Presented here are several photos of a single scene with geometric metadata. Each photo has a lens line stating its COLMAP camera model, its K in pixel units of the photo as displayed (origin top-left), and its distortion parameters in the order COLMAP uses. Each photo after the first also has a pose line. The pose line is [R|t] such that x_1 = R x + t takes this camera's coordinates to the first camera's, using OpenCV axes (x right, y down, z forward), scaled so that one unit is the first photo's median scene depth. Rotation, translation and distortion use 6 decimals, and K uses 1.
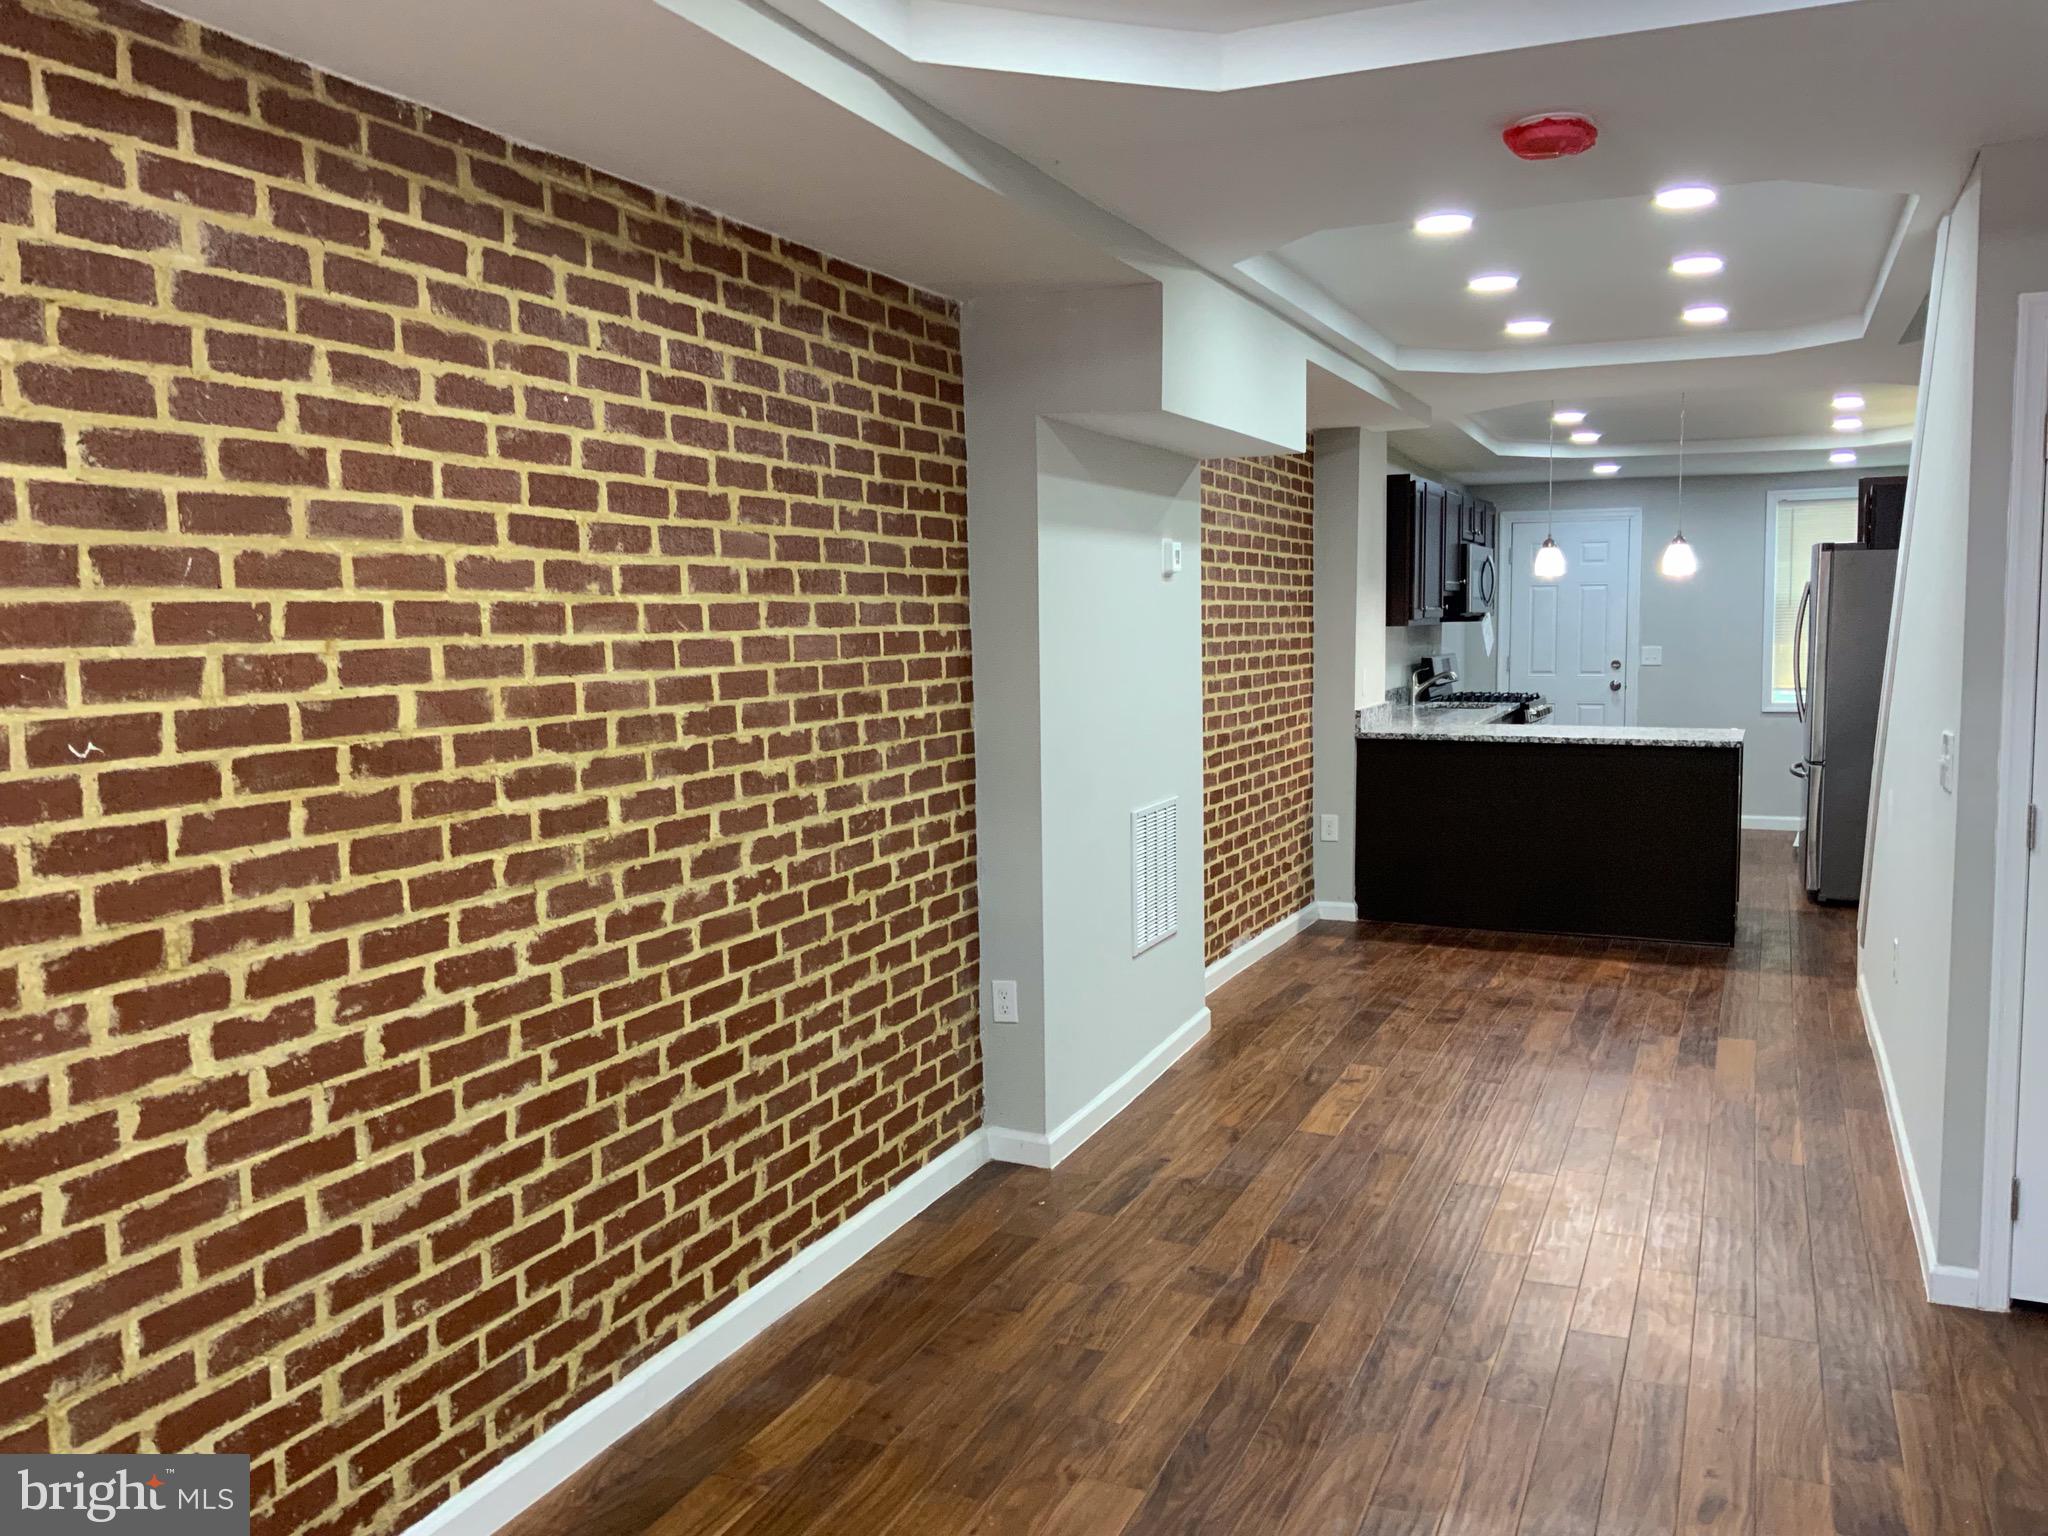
lens RADIAL K [[1701.1, 0, 1006.3], [0, 1701.1, 772.6], [0, 0, 1]] dist [0.084873, -0.143476]
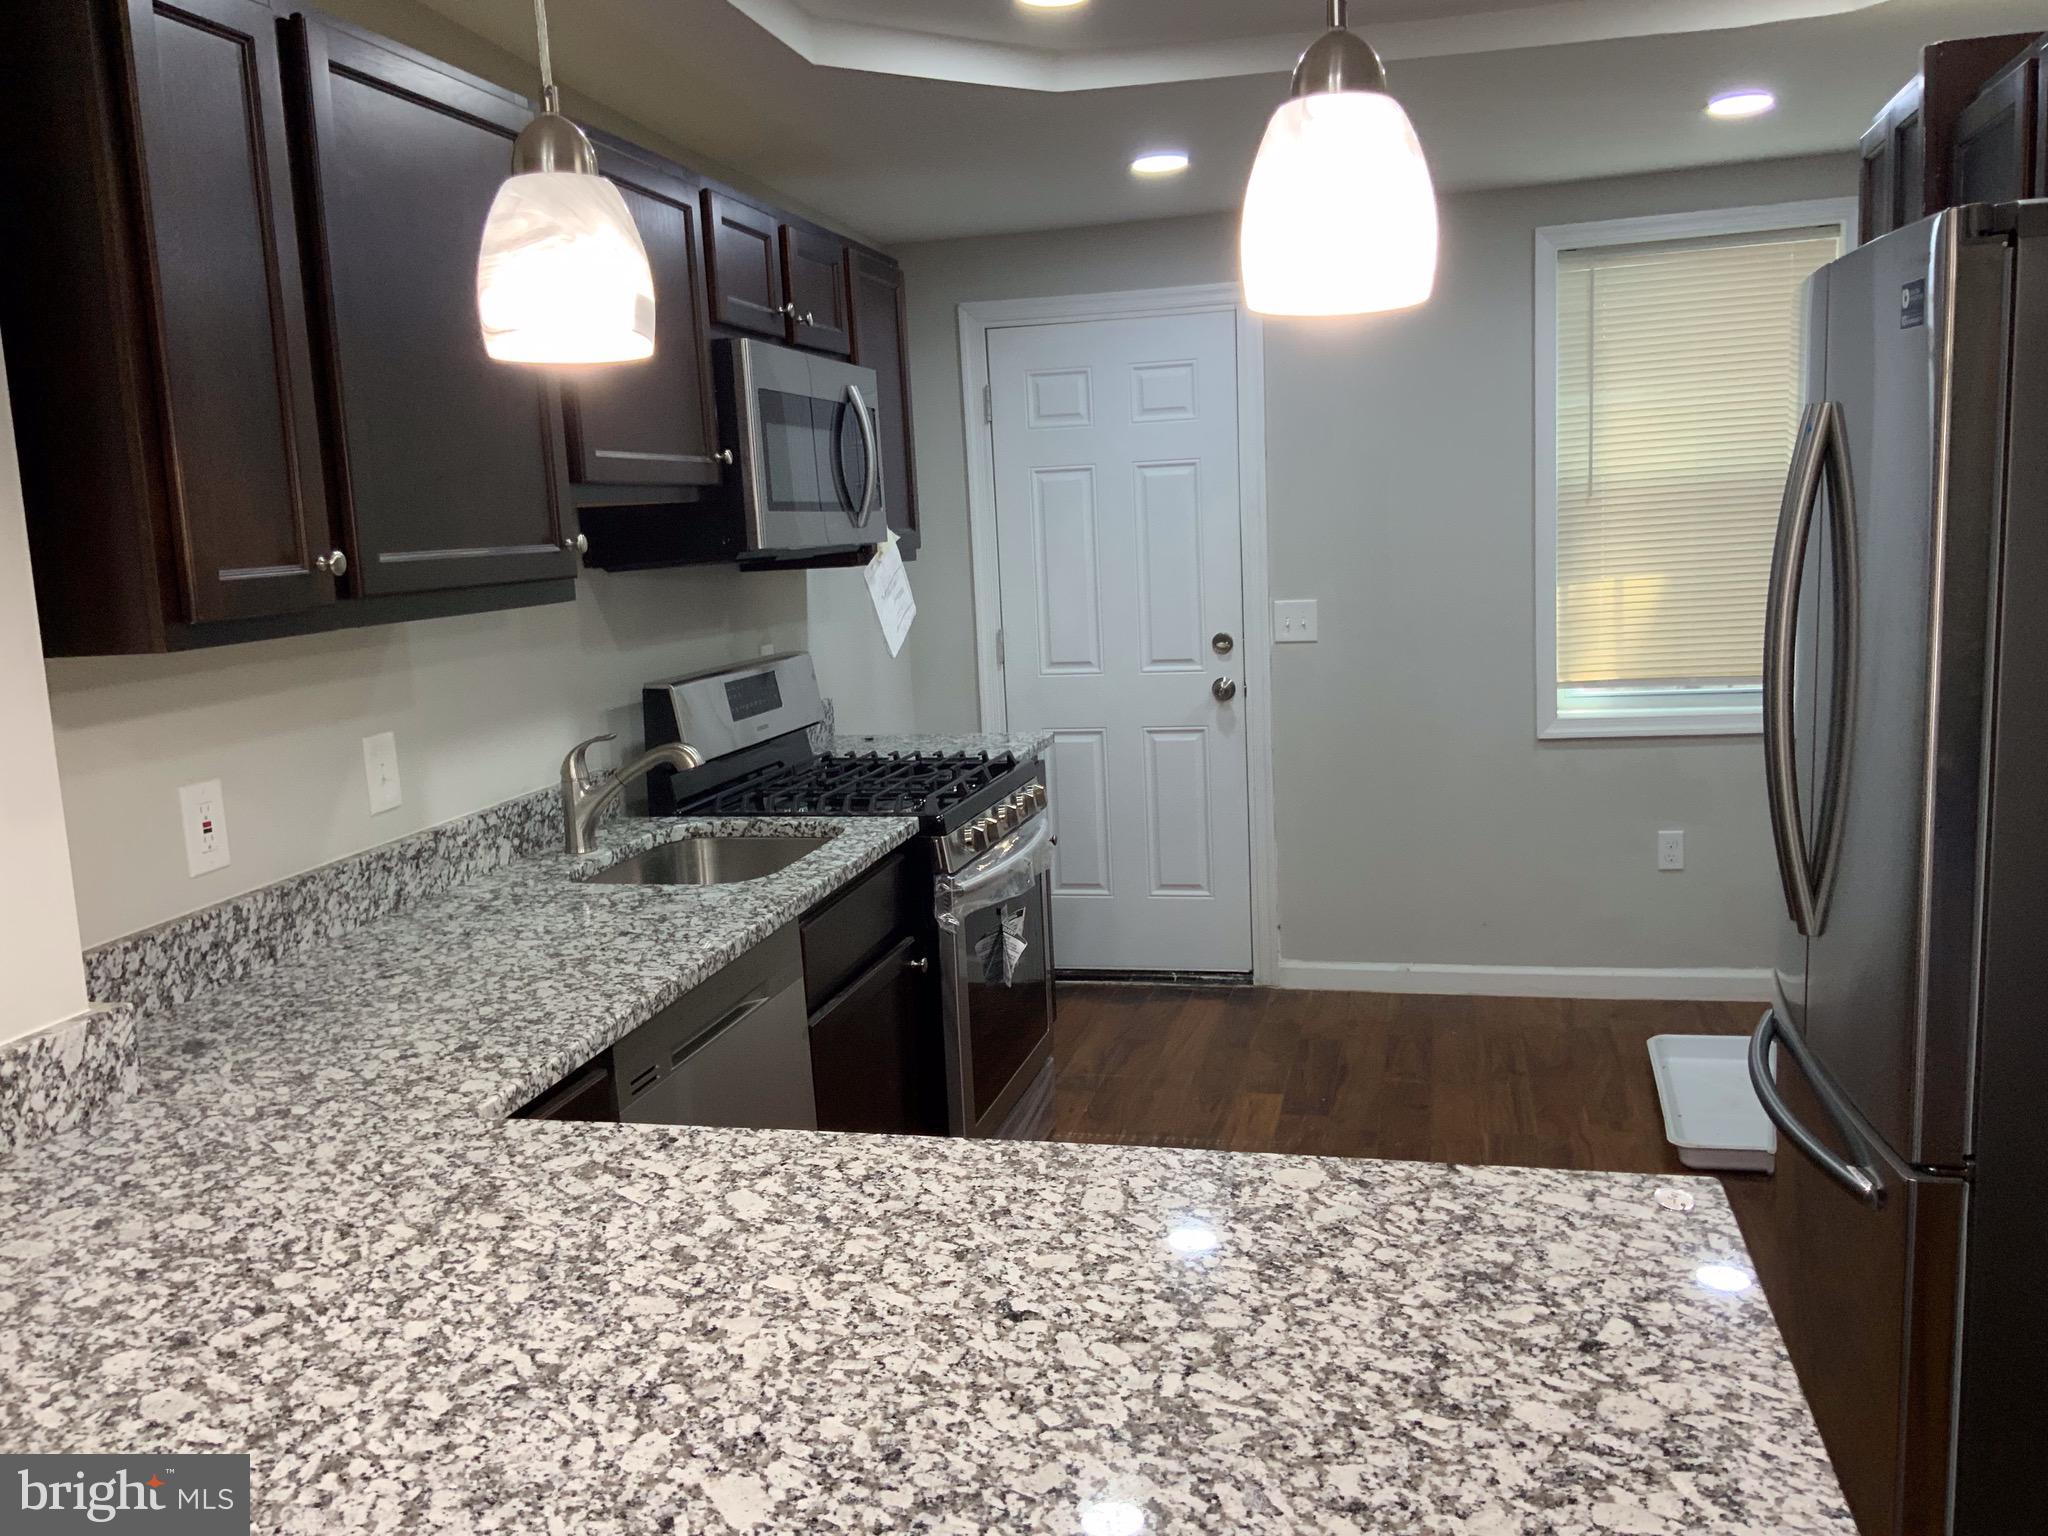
lens RADIAL K [[1701.1, 0, 1013.9], [0, 1701.1, 768.4], [0, 0, 1]] dist [0.084873, -0.143476]
pose [[0.983241, -0.059949, 0.172173, 0.359472], [0.050997, 0.997130, 0.055960, -0.093037], [-0.175034, -0.046242, 0.983476, 0.918980]]
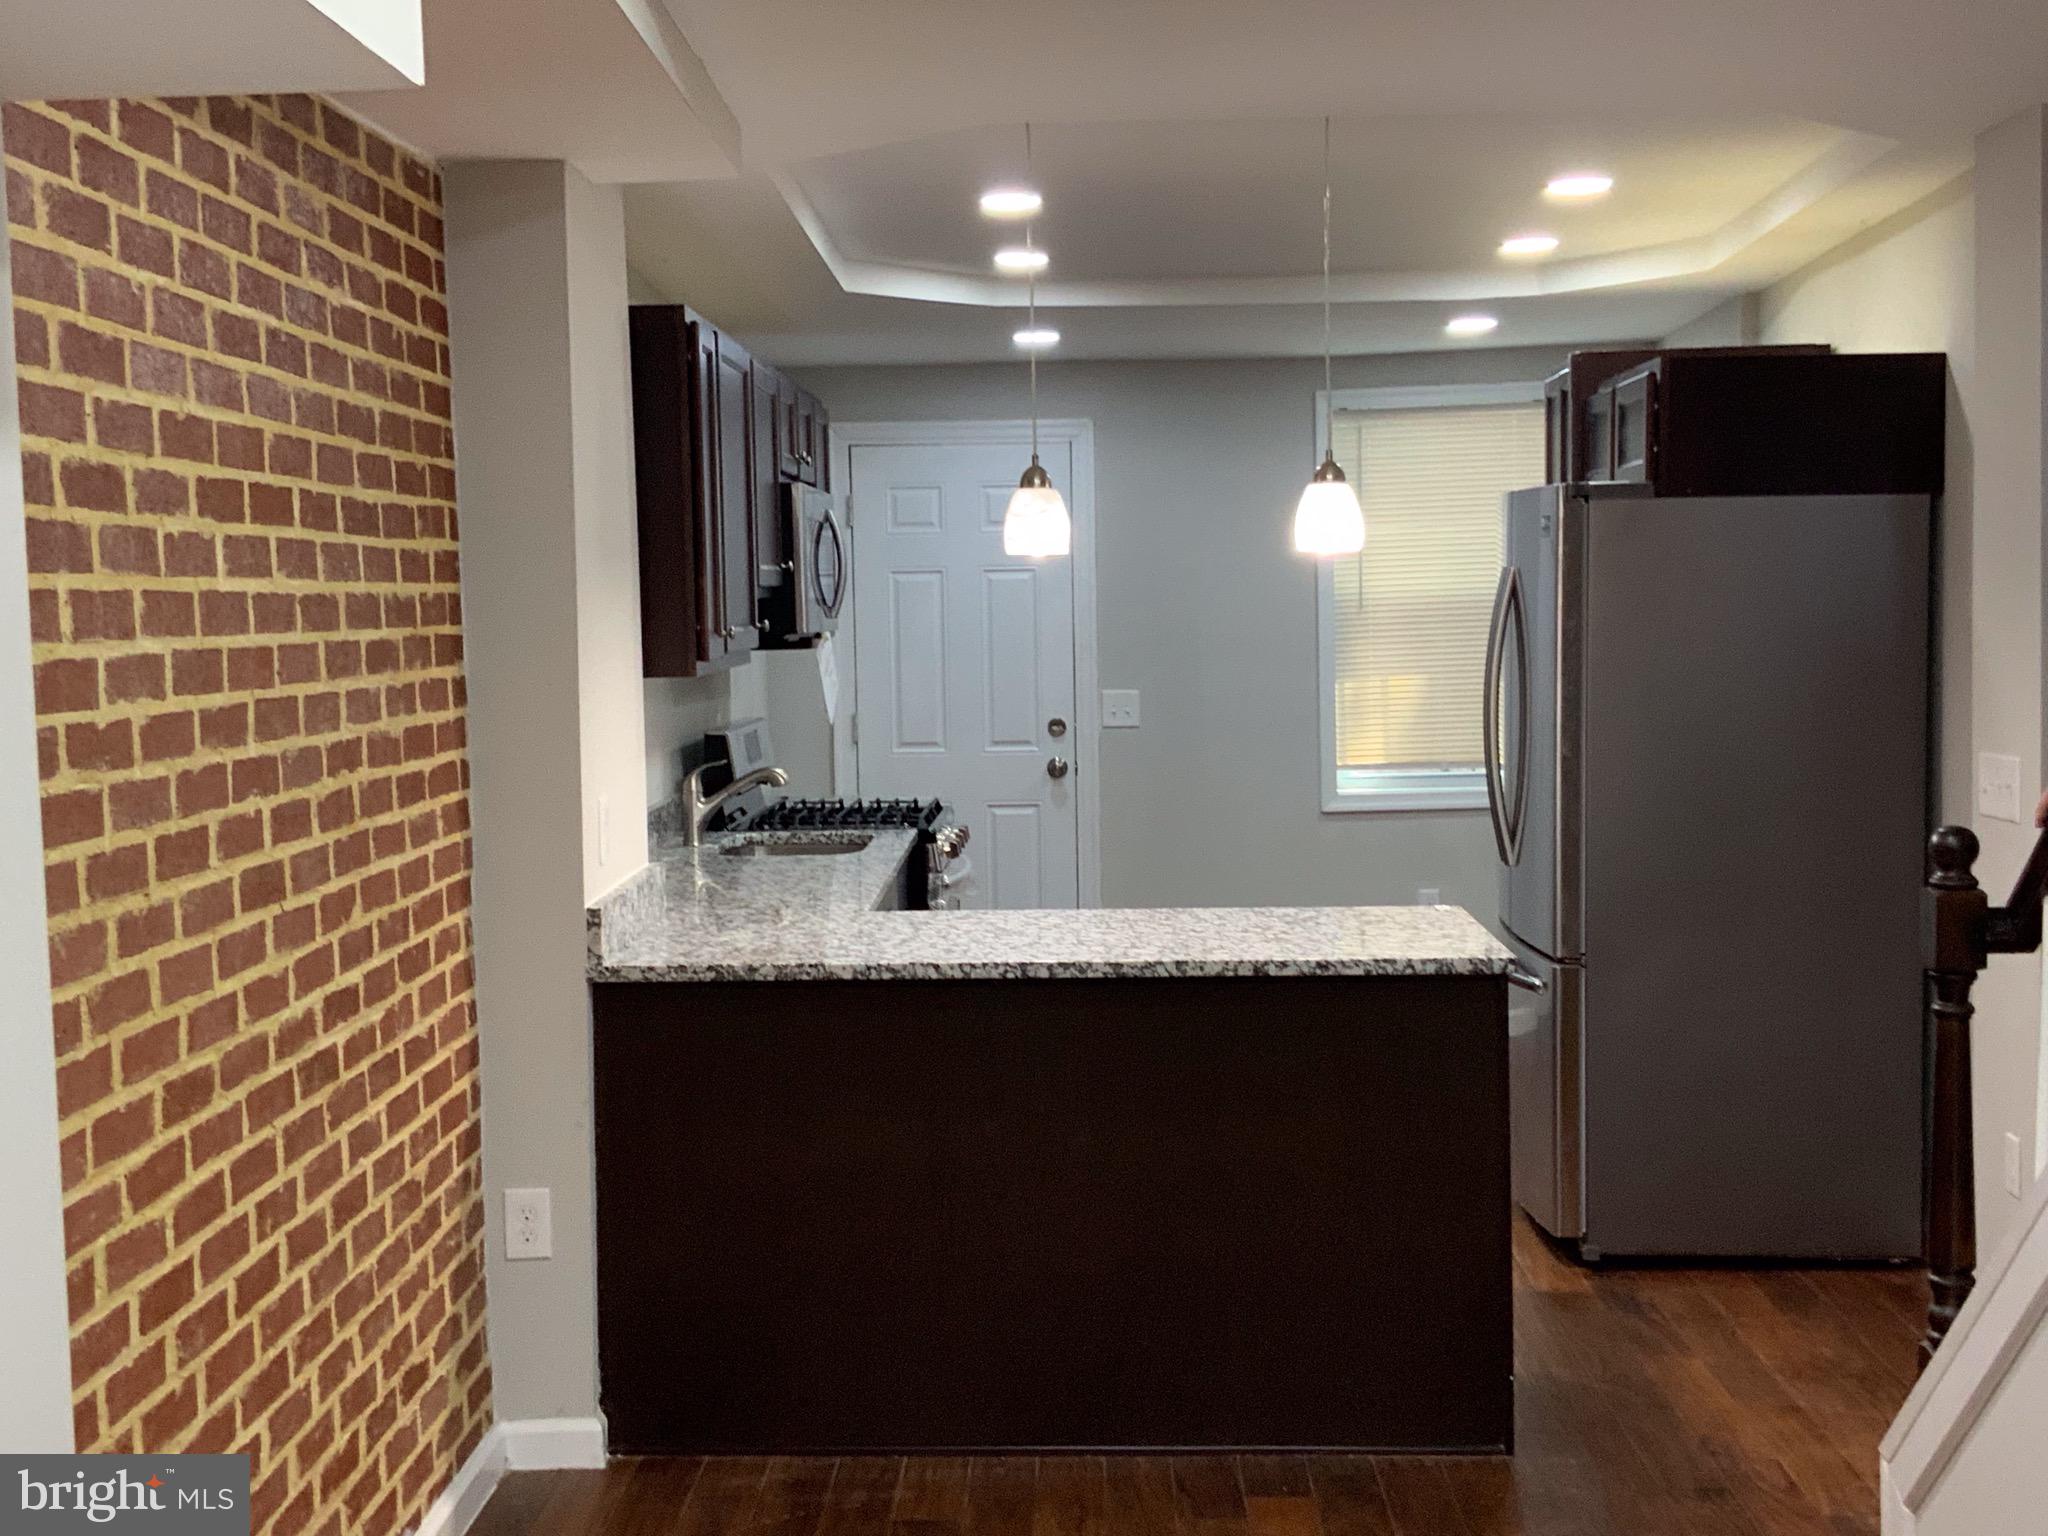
lens RADIAL K [[2598.4, 0, 1033.7], [0, 2598.4, 766.7], [0, 0, 1]] dist [0.106259, 0.000000]
pose [[0.921197, -0.031988, 0.387780, 0.080429], [0.043179, 0.998864, -0.020180, -0.057473], [-0.386694, 0.035334, 0.921531, 0.472523]]
